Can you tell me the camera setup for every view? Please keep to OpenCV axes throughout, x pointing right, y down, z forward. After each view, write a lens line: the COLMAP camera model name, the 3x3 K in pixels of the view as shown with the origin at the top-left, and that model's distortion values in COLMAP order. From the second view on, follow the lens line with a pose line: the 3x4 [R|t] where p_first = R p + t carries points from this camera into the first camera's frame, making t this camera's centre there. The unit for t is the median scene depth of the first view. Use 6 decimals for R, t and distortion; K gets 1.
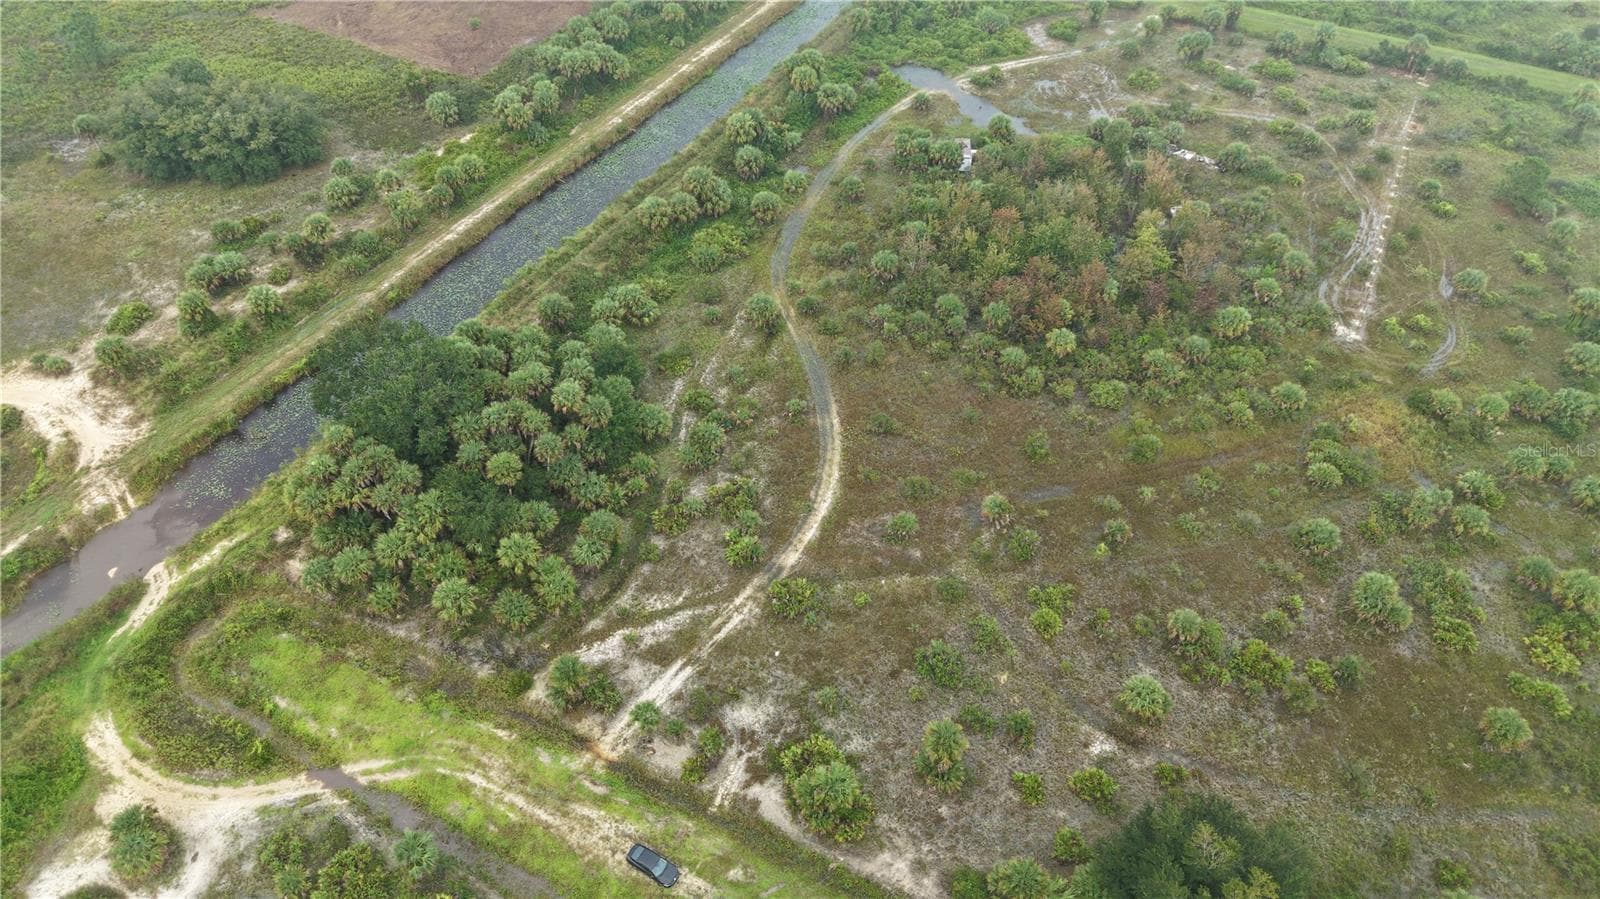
lens RADIAL K [[1066.9, 0, 799.2], [0, 1066.9, 454.8], [0, 0, 1]] dist [0.022950, -0.030867]
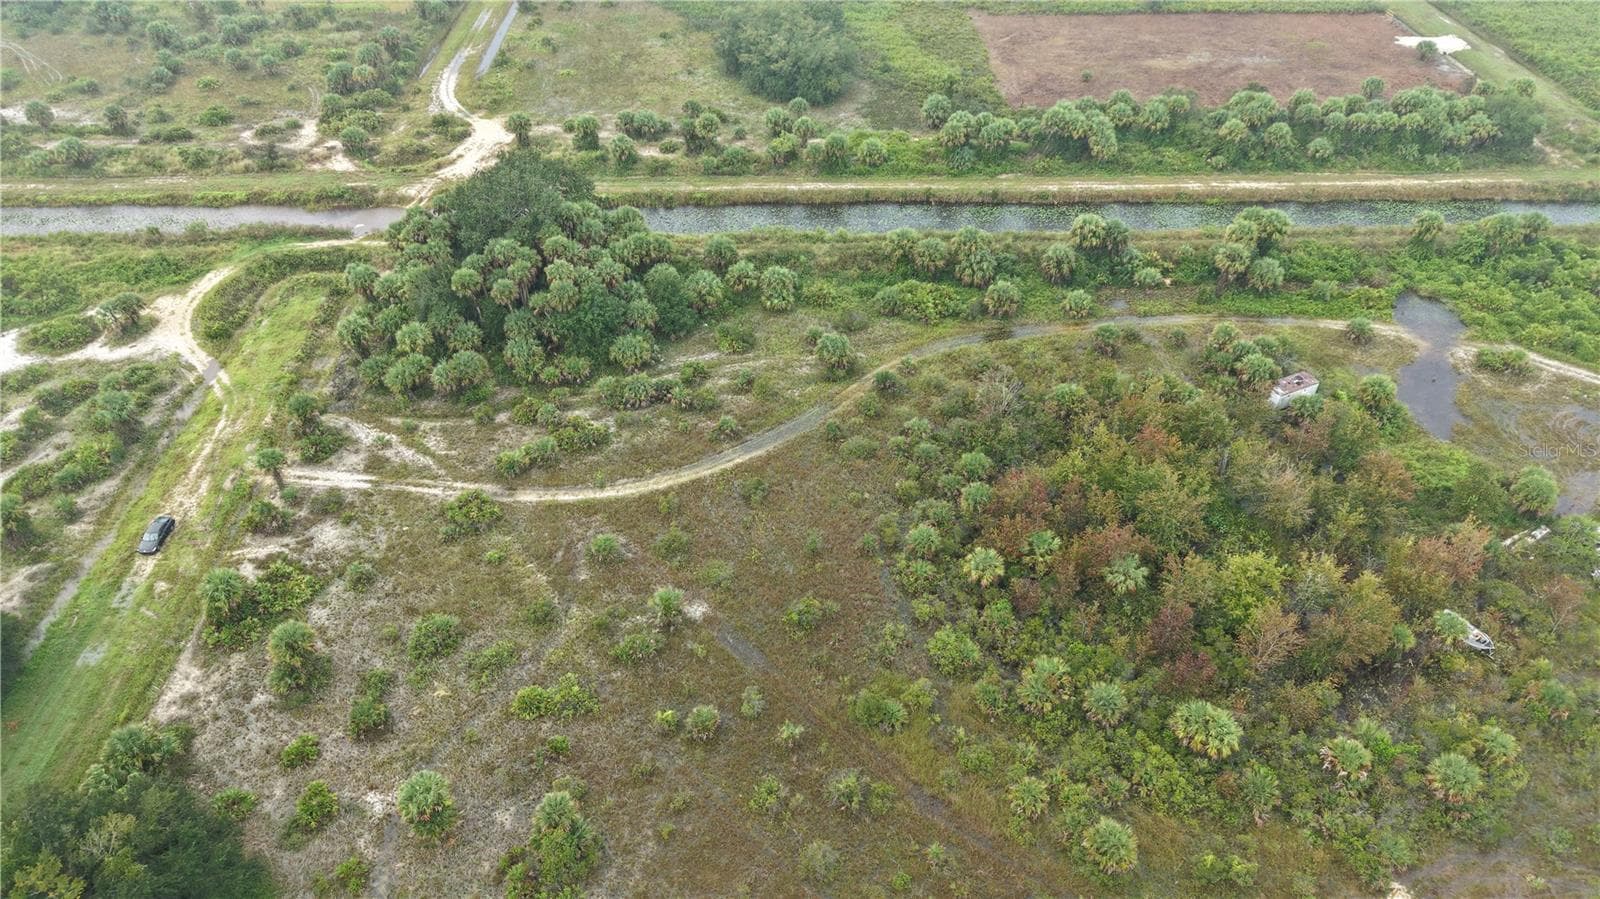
lens RADIAL K [[1066.9, 0, 798.7], [0, 1066.9, 449.6], [0, 0, 1]] dist [0.022950, -0.030867]
pose [[0.496000, 0.544990, -0.675995, 0.744576], [-0.612843, 0.771234, 0.172109, -0.254262], [0.615148, 0.328913, 0.716526, 0.427454]]
